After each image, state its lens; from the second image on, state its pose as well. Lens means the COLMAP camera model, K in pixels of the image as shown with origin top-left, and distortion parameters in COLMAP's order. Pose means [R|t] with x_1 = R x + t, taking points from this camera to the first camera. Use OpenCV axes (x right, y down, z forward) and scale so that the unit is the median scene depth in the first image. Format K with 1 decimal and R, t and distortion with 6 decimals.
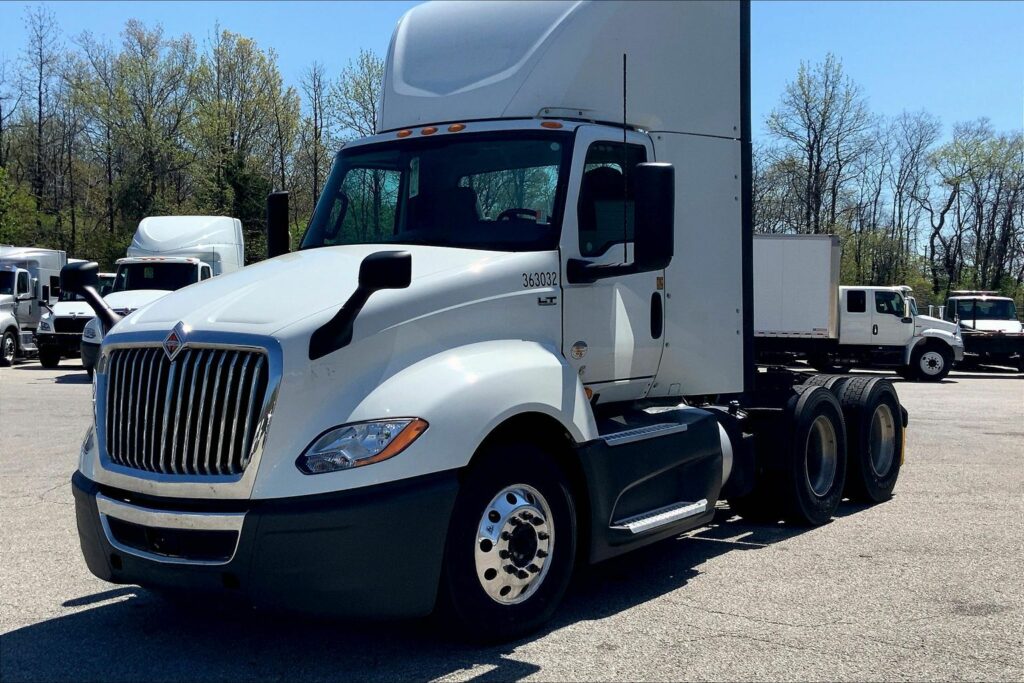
lens RADIAL K [[1272.5, 0, 512.1], [0, 1272.5, 289.5], [0, 0, 1]] dist [0.104474, 0.010678]
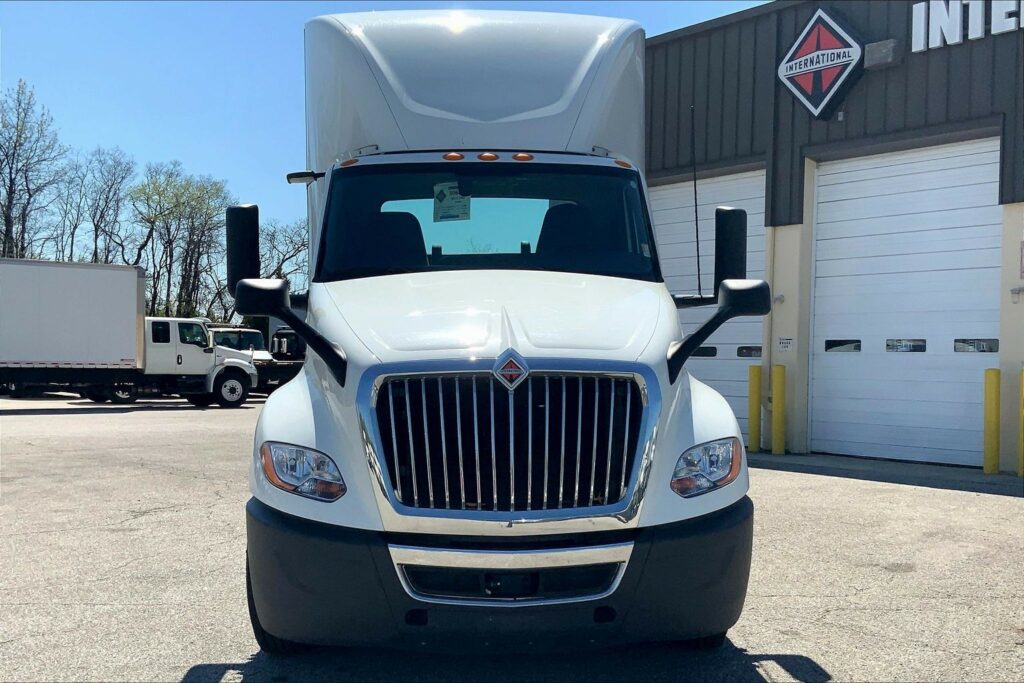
lens RADIAL K [[1238.0, 0, 512.0], [0, 1238.0, 341.5], [0, 0, 1]] dist [0.030033, -0.003516]
pose [[0.793904, 0.003545, 0.608032, -0.113741], [-0.013390, 0.999842, 0.011654, 0.001328], [-0.607895, -0.017394, 0.793827, 0.040202]]
